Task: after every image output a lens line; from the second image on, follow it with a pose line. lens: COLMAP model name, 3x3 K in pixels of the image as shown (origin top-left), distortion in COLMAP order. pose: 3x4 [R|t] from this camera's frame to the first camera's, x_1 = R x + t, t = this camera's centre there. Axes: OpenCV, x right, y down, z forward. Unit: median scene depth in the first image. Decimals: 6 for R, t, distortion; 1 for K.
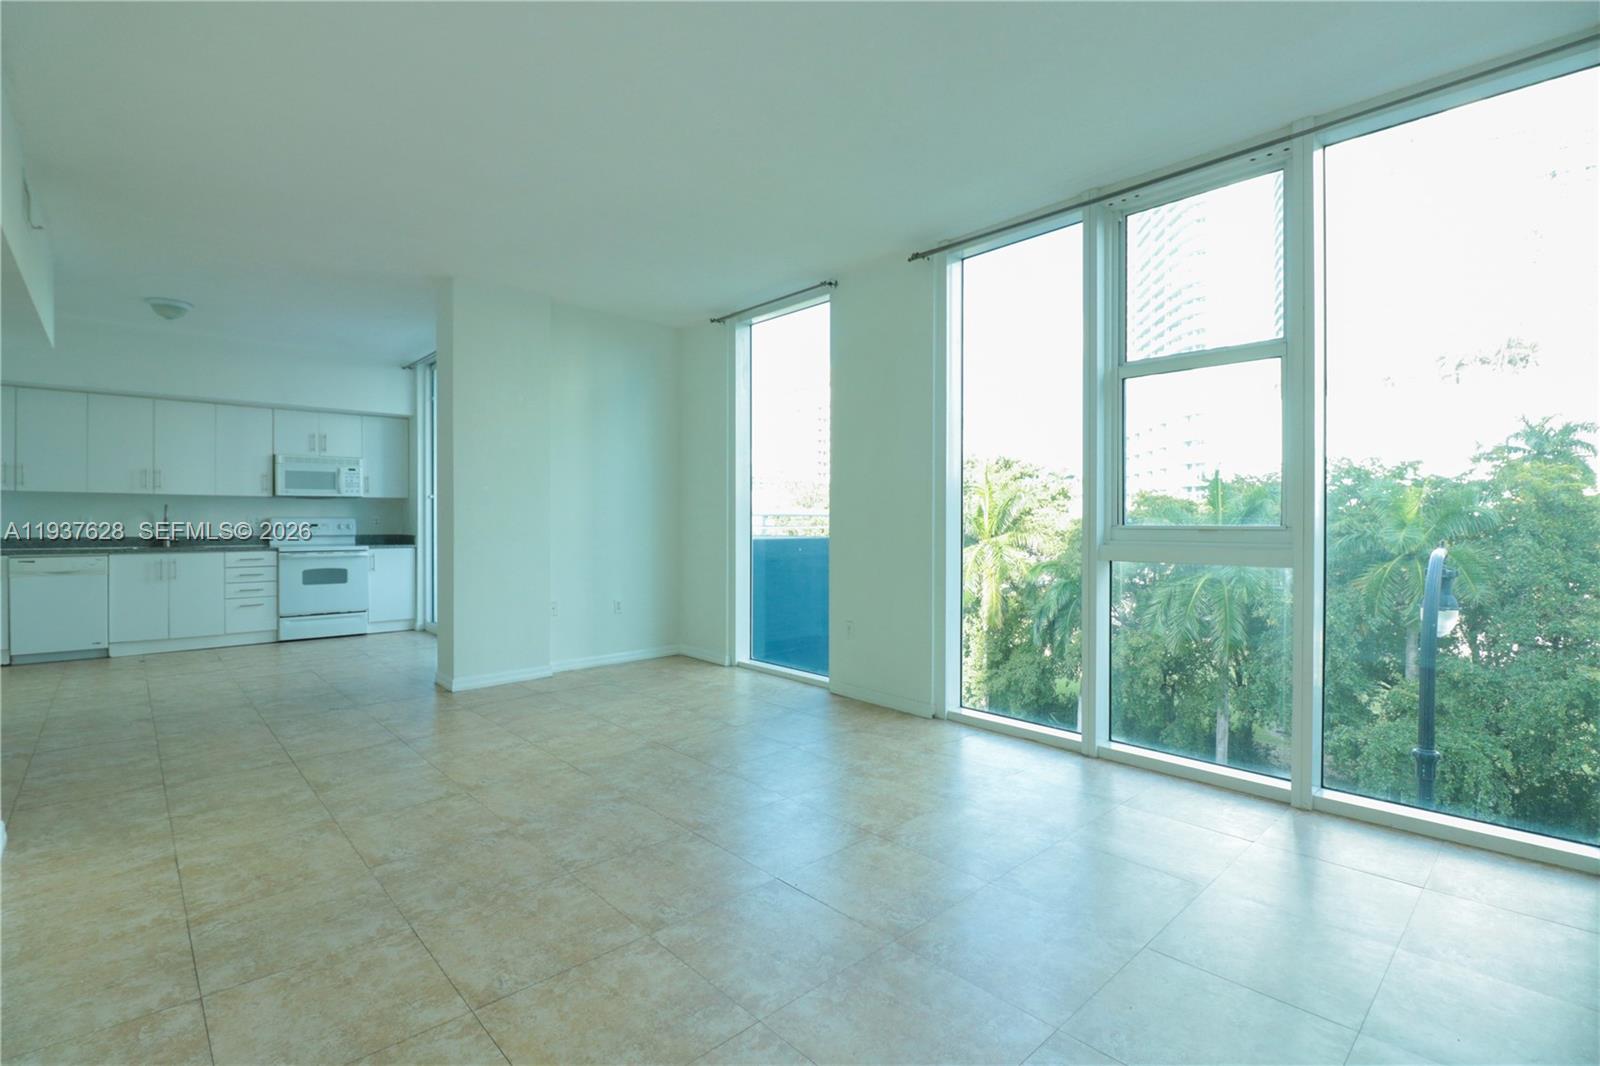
lens RADIAL K [[735.9, 0, 789.8], [0, 735.9, 524.4], [0, 0, 1]] dist [-0.011586, -0.006237]
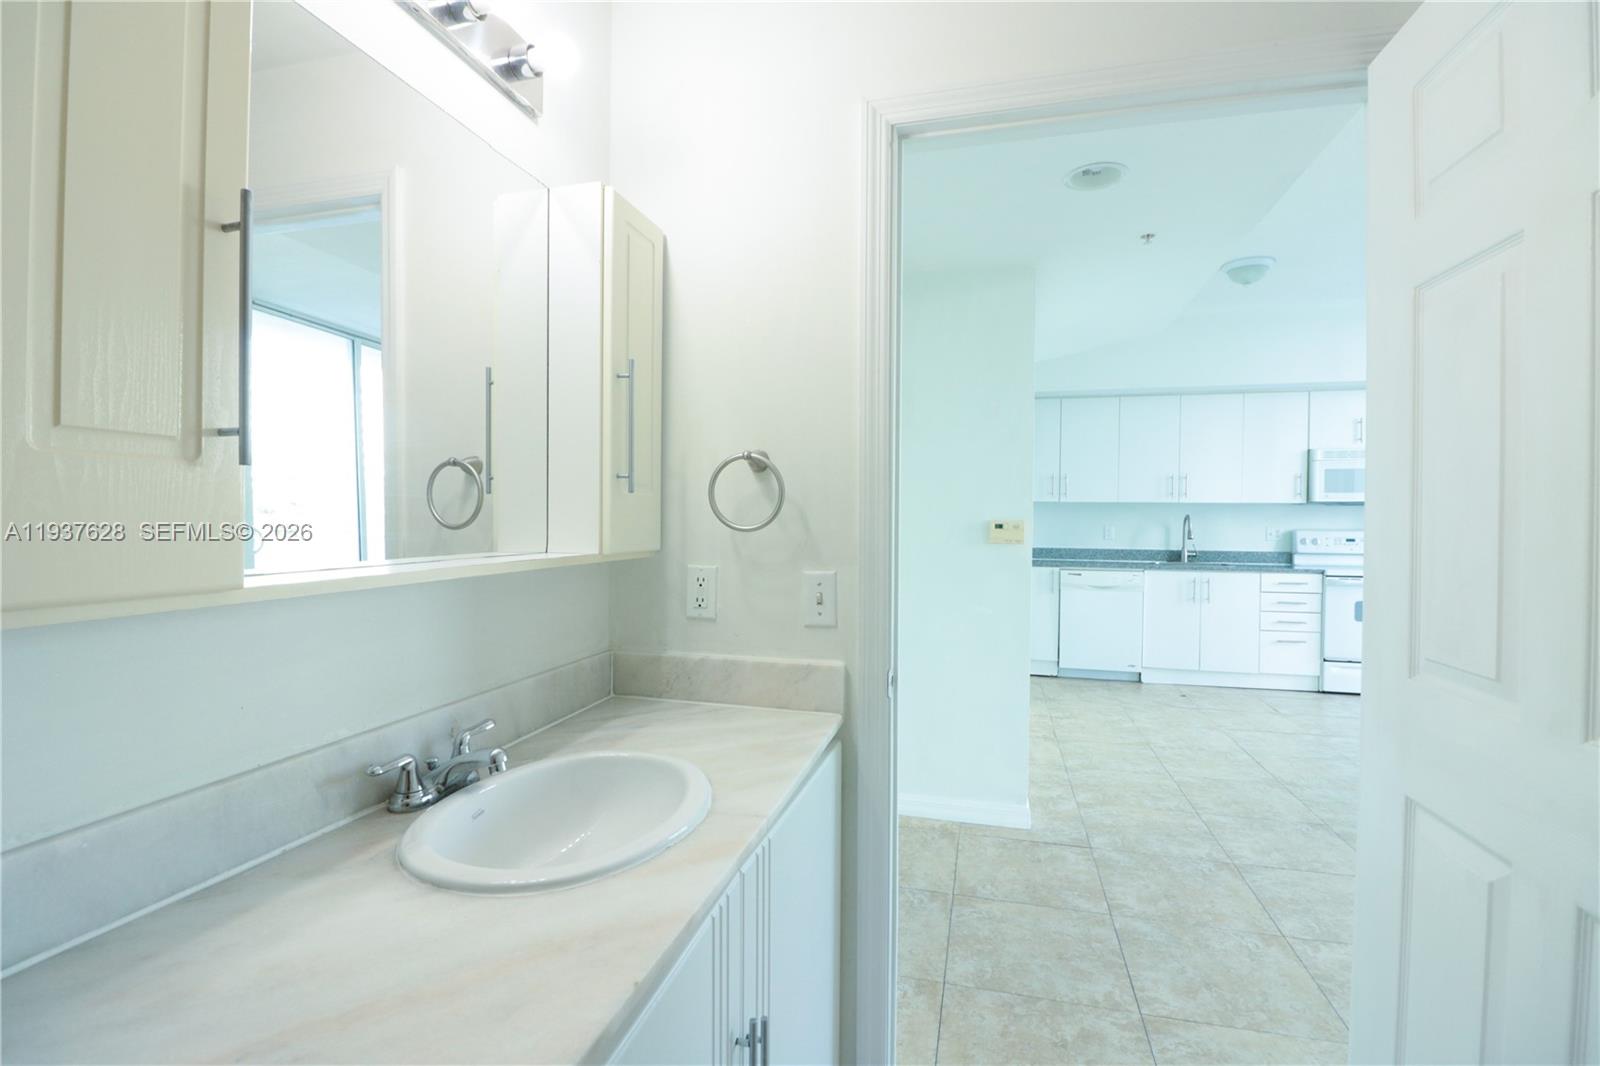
lens RADIAL K [[735.9, 0, 785.6], [0, 735.9, 529.0], [0, 0, 1]] dist [-0.011586, -0.006237]
pose [[0.529302, 0.011529, -0.848355, -0.402235], [-0.011387, 0.999914, 0.006484, -0.011023], [0.848357, 0.006228, 0.529388, 0.132166]]
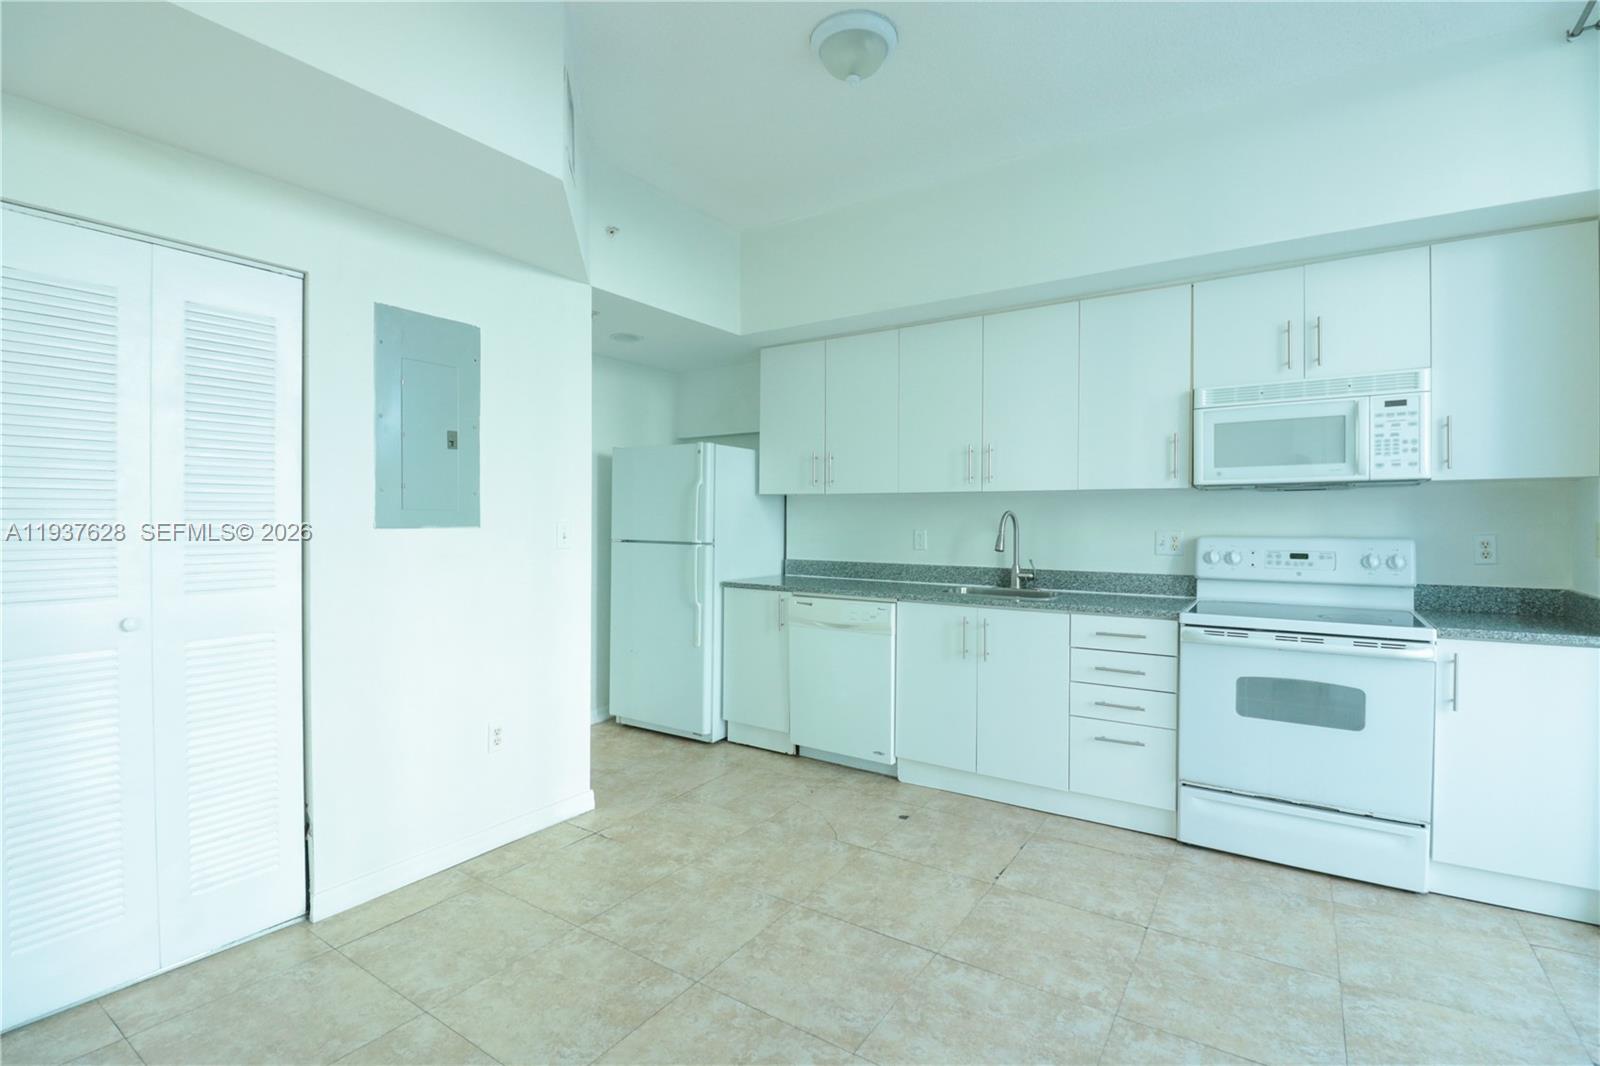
lens RADIAL K [[735.9, 0, 794.9], [0, 735.9, 529.3], [0, 0, 1]] dist [-0.011586, -0.006237]
pose [[0.226665, 0.010193, -0.973919, -0.404513], [-0.006385, 0.999939, 0.008980, -0.019431], [0.973952, 0.004183, 0.226717, 0.802990]]
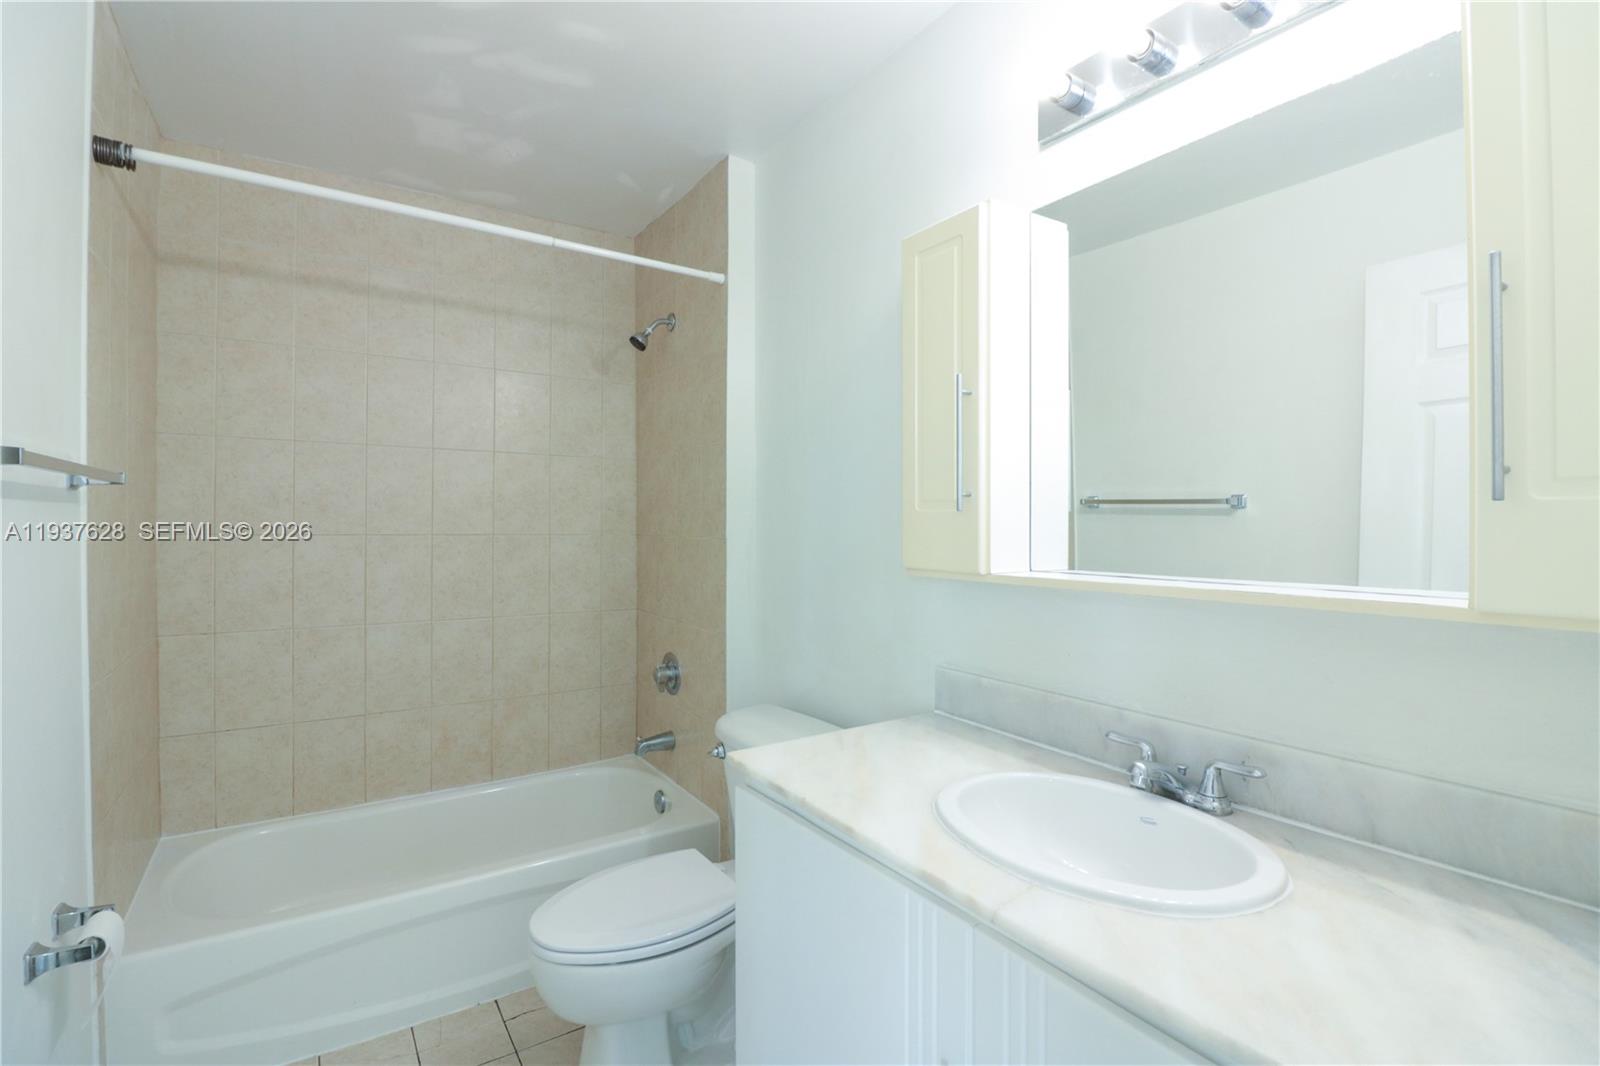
lens RADIAL K [[735.9, 0, 796.7], [0, 735.9, 523.1], [0, 0, 1]] dist [-0.011586, -0.006237]
pose [[-0.987780, -0.001033, 0.155851, -0.528970], [0.000526, 0.999950, 0.009956, -0.018064], [-0.155853, 0.009916, -0.987730, 0.356959]]
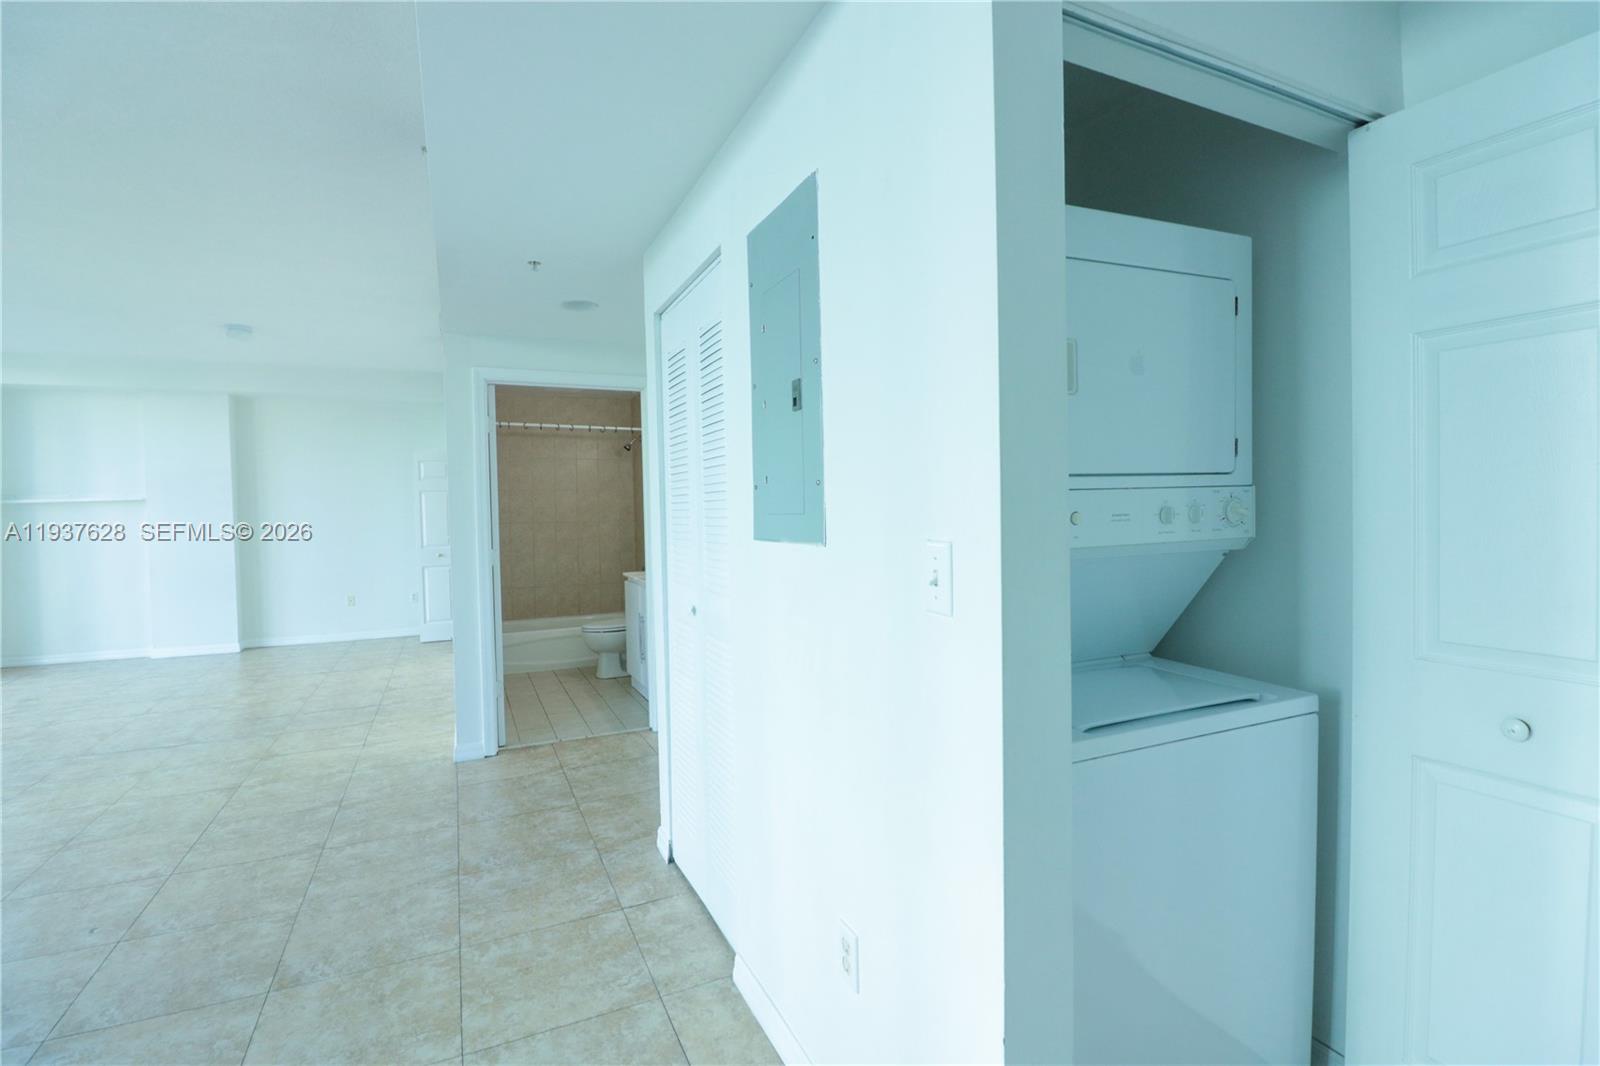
lens RADIAL K [[735.9, 0, 789.7], [0, 735.9, 517.4], [0, 0, 1]] dist [-0.011586, -0.006237]
pose [[-0.950259, 0.011540, 0.311248, -0.961142], [0.017167, 0.999735, 0.015347, -0.026134], [-0.310989, 0.019927, -0.950205, 0.952012]]
